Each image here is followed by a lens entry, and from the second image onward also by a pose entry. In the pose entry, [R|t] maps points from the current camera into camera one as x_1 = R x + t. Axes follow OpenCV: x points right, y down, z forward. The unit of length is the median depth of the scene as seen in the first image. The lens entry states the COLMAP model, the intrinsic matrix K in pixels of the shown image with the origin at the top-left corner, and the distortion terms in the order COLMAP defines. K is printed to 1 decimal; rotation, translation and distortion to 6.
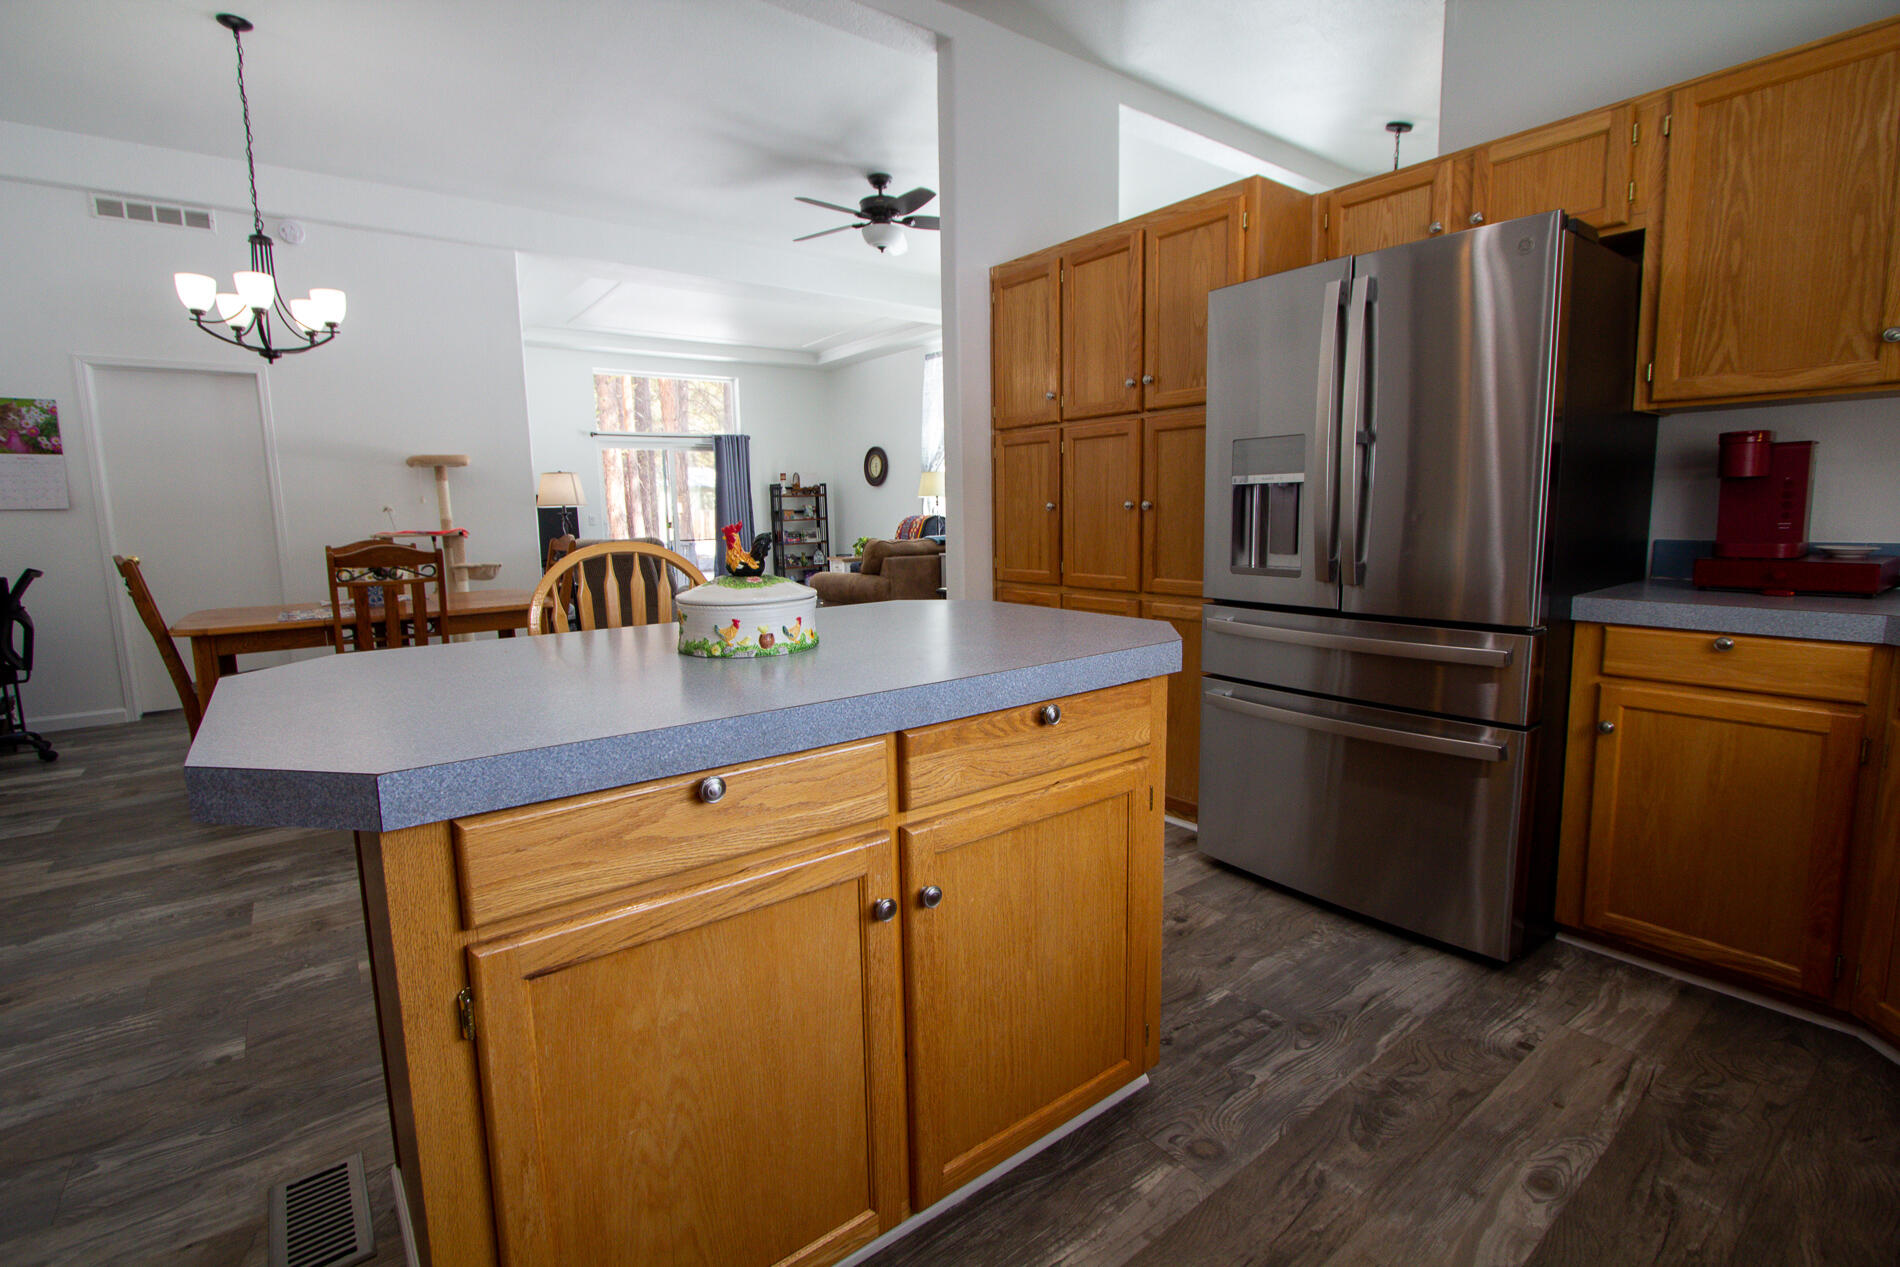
lens RADIAL K [[869.6, 0, 948.9], [0, 869.6, 623.1], [0, 0, 1]] dist [-0.019100, 0.003609]
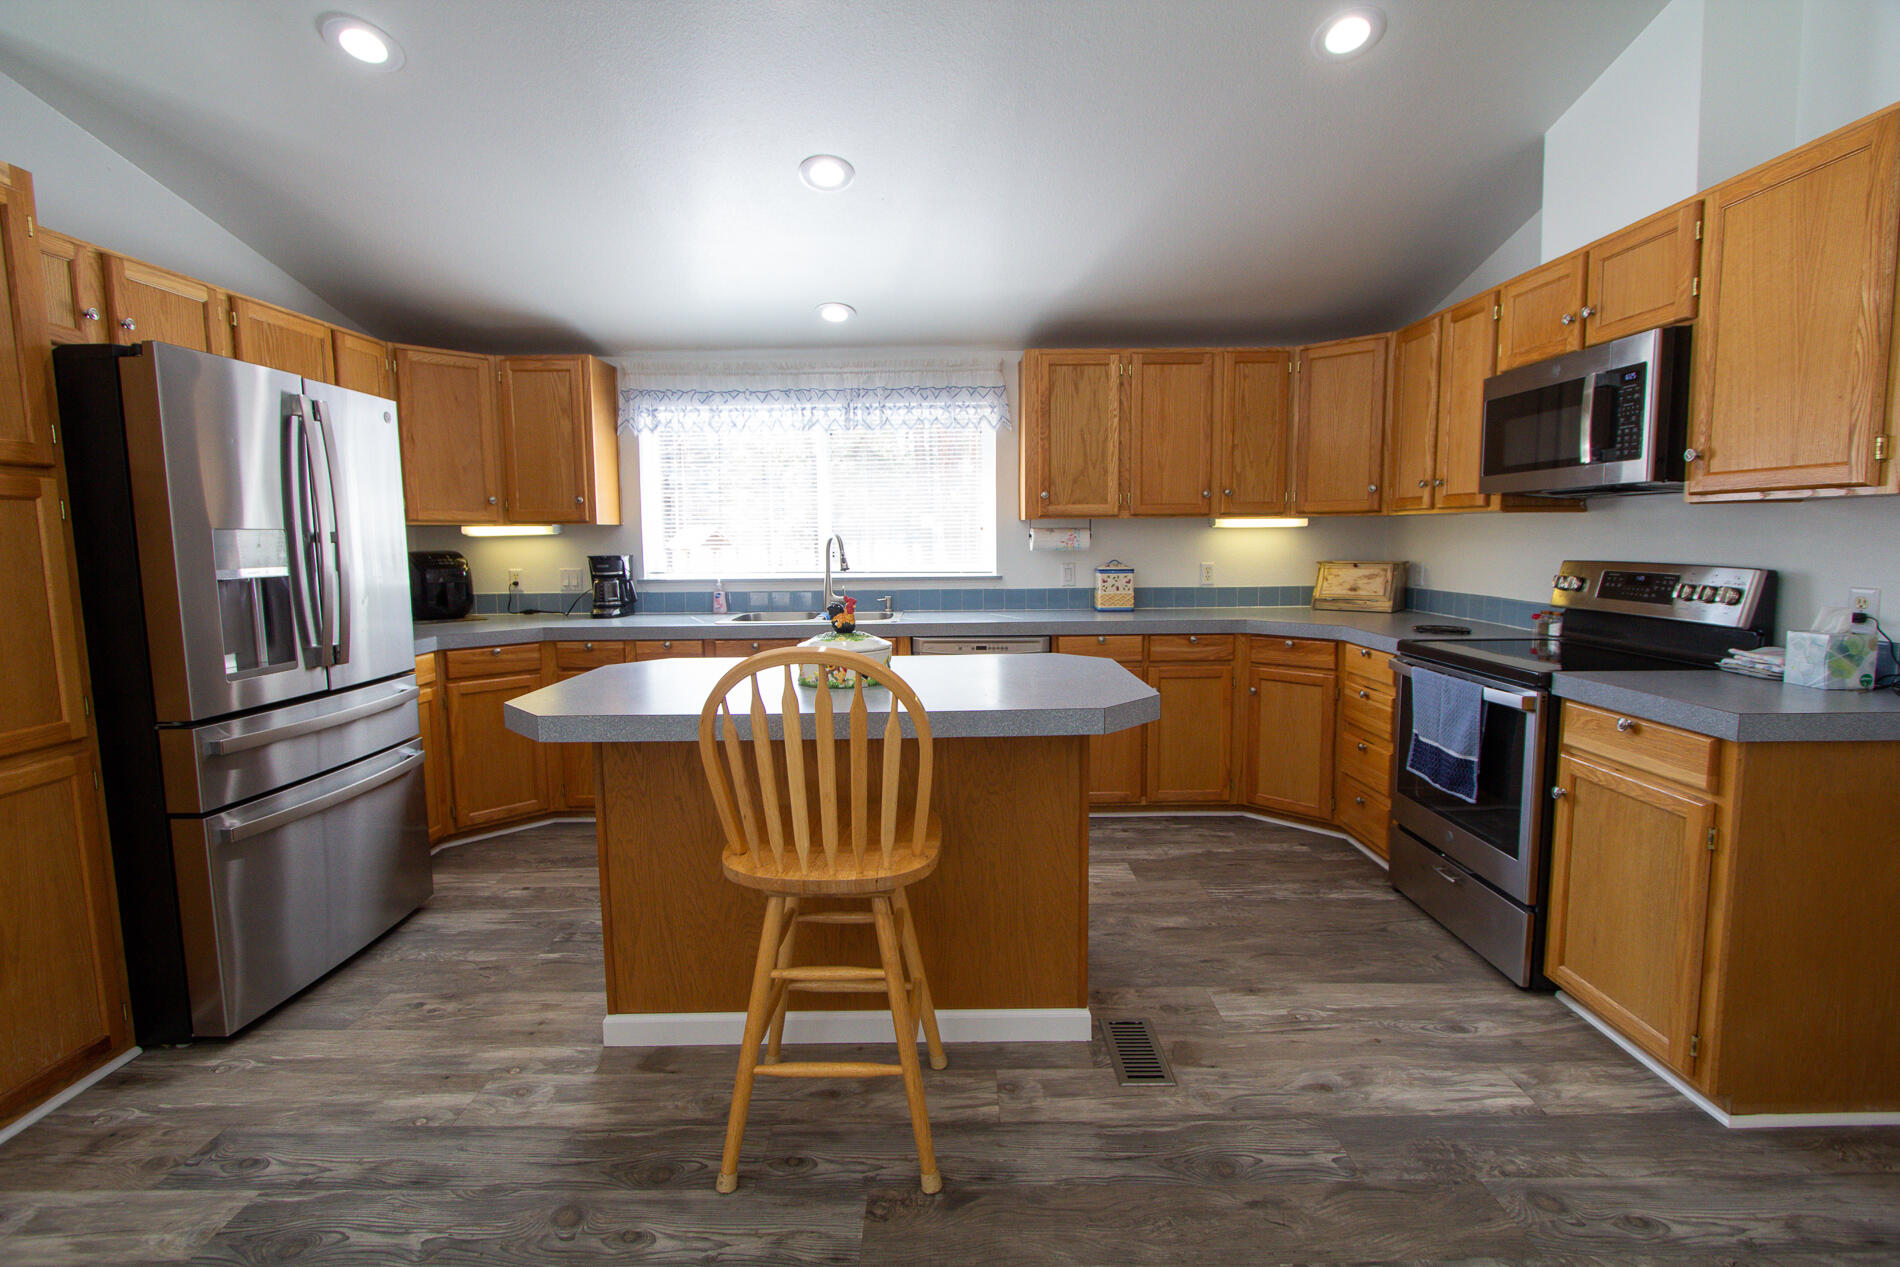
lens RADIAL K [[869.6, 0, 949.8], [0, 869.6, 624.5], [0, 0, 1]] dist [-0.019100, 0.003609]
pose [[-0.793640, -0.029068, 0.607693, -0.525099], [0.111217, 0.975094, 0.191890, -0.135996], [-0.598136, 0.219877, -0.770641, 0.838247]]
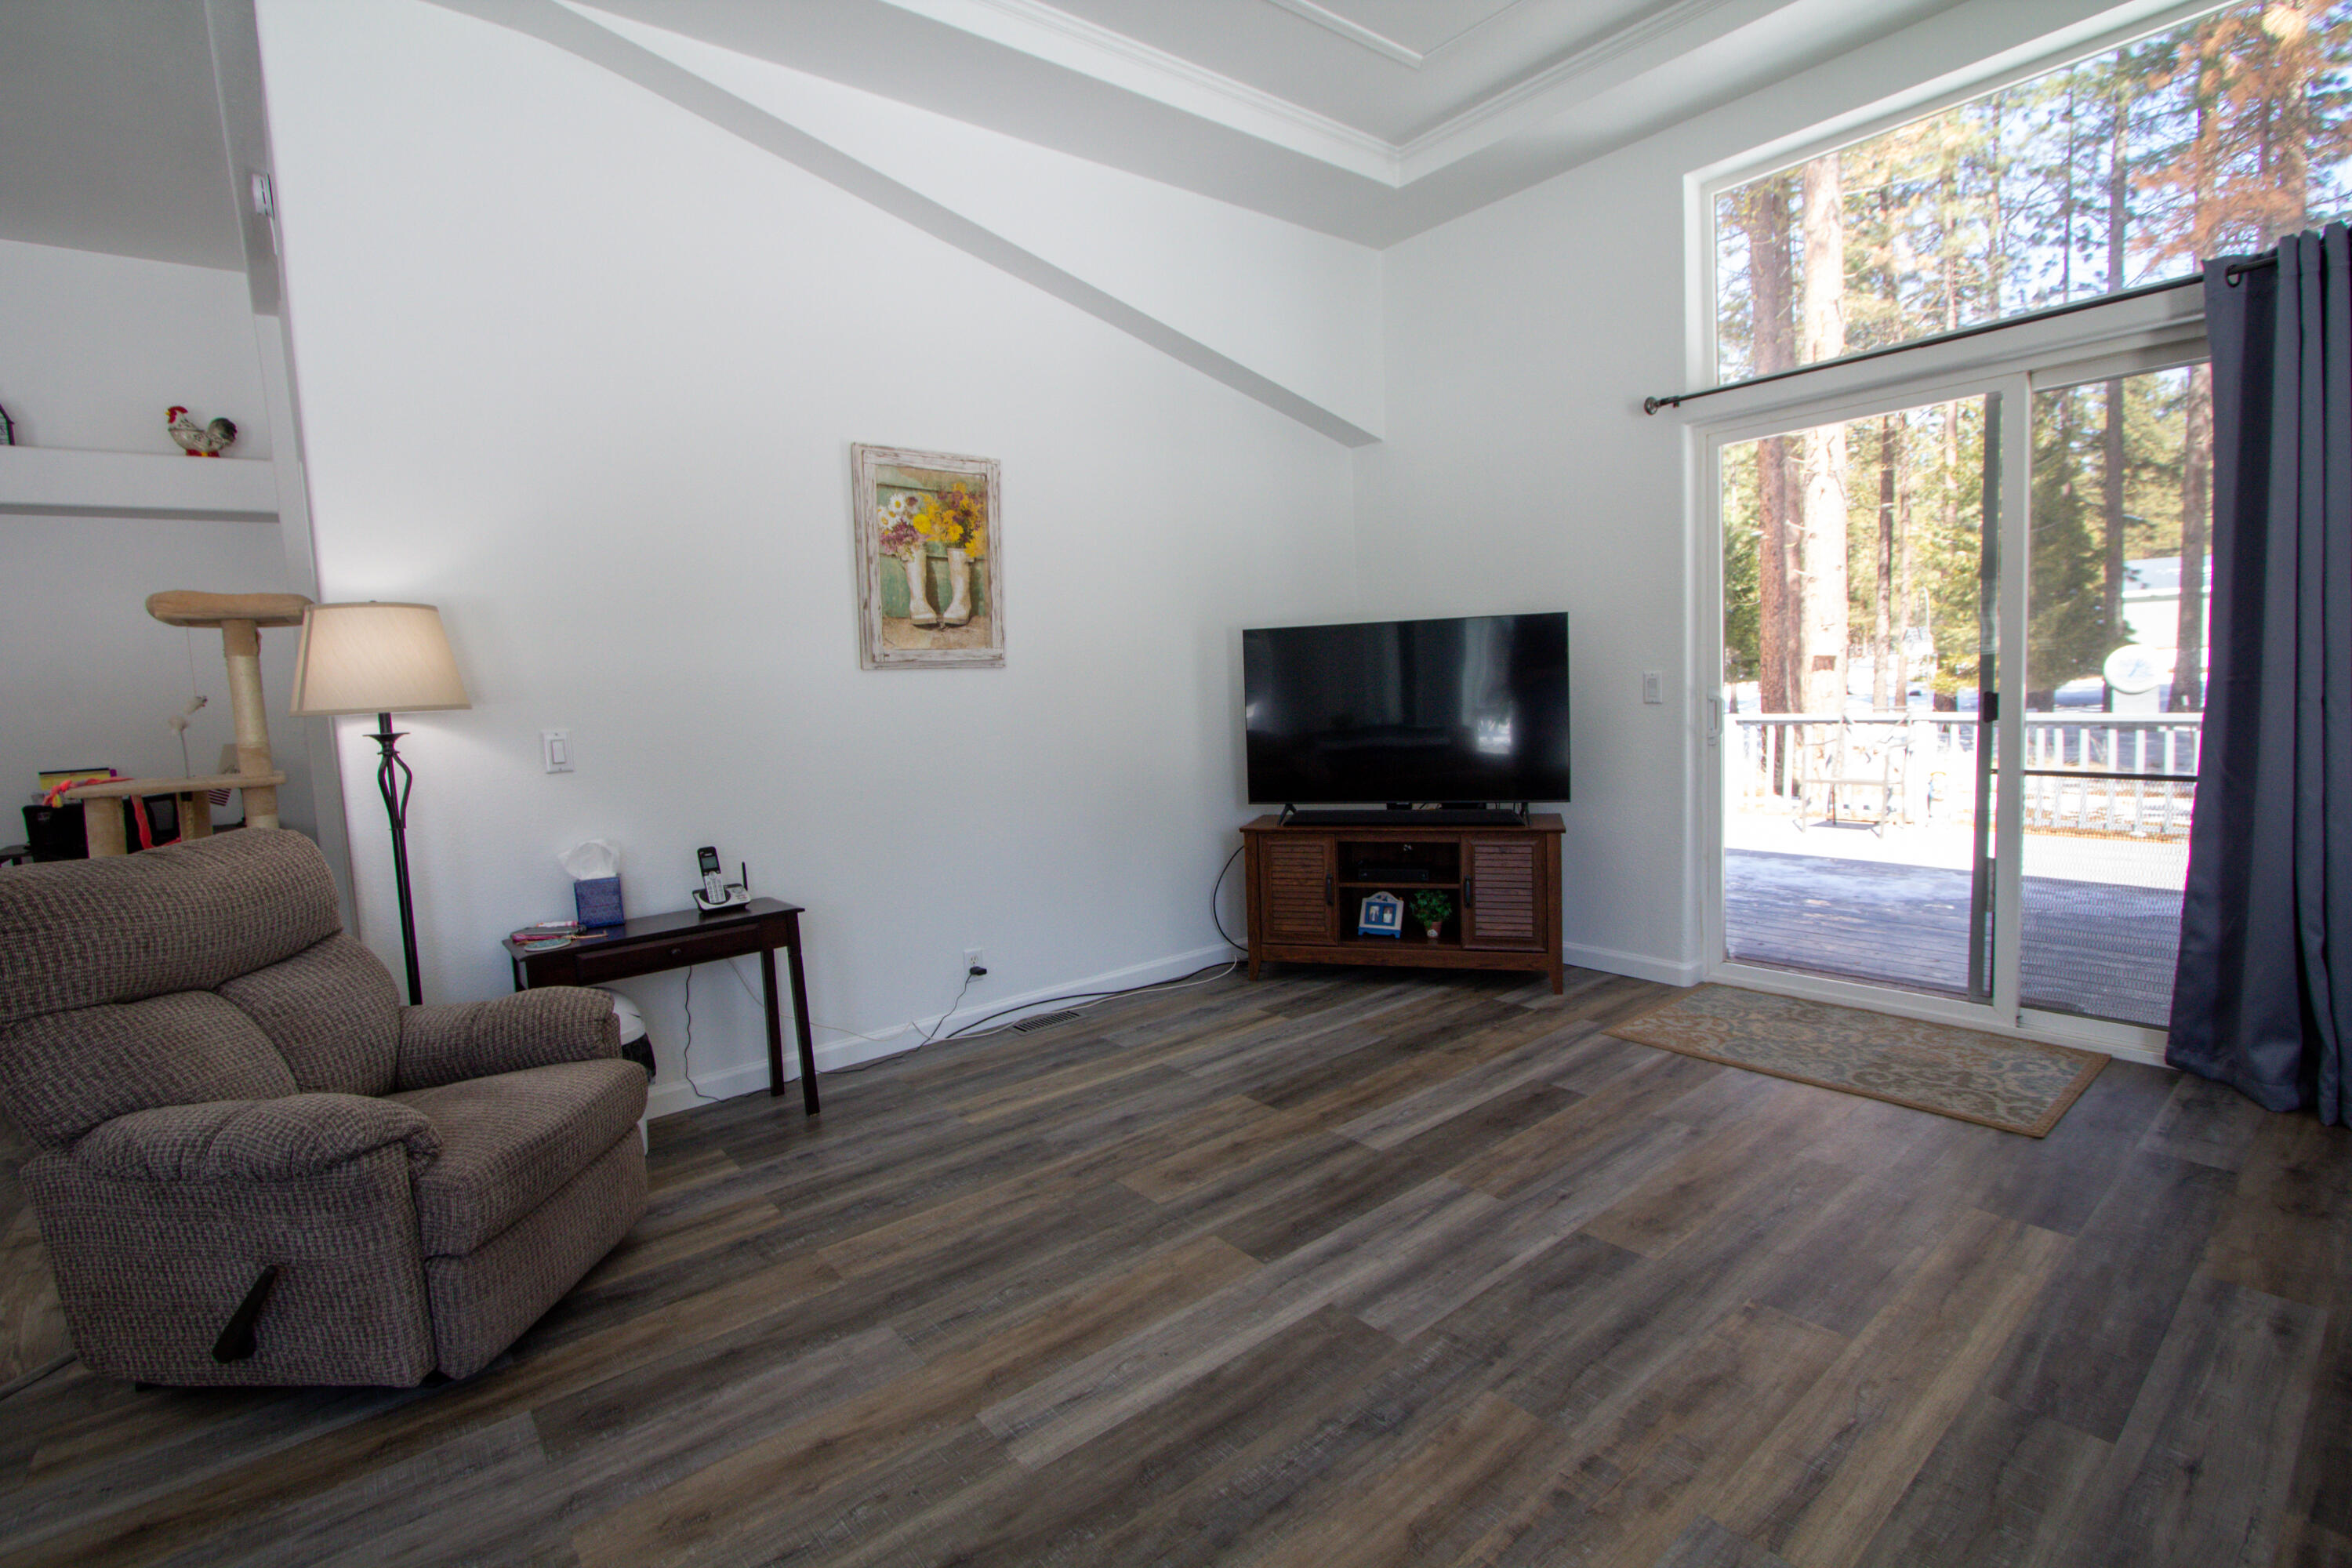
lens RADIAL K [[1076.5, 0, 1176.5], [0, 1076.5, 772.5], [0, 0, 1]] dist [-0.019100, 0.003609]
pose [[0.032474, 0.110176, -0.993381, -0.085700], [-0.086033, 0.990525, 0.107047, -0.313242], [0.995763, 0.081987, 0.041645, 2.223709]]
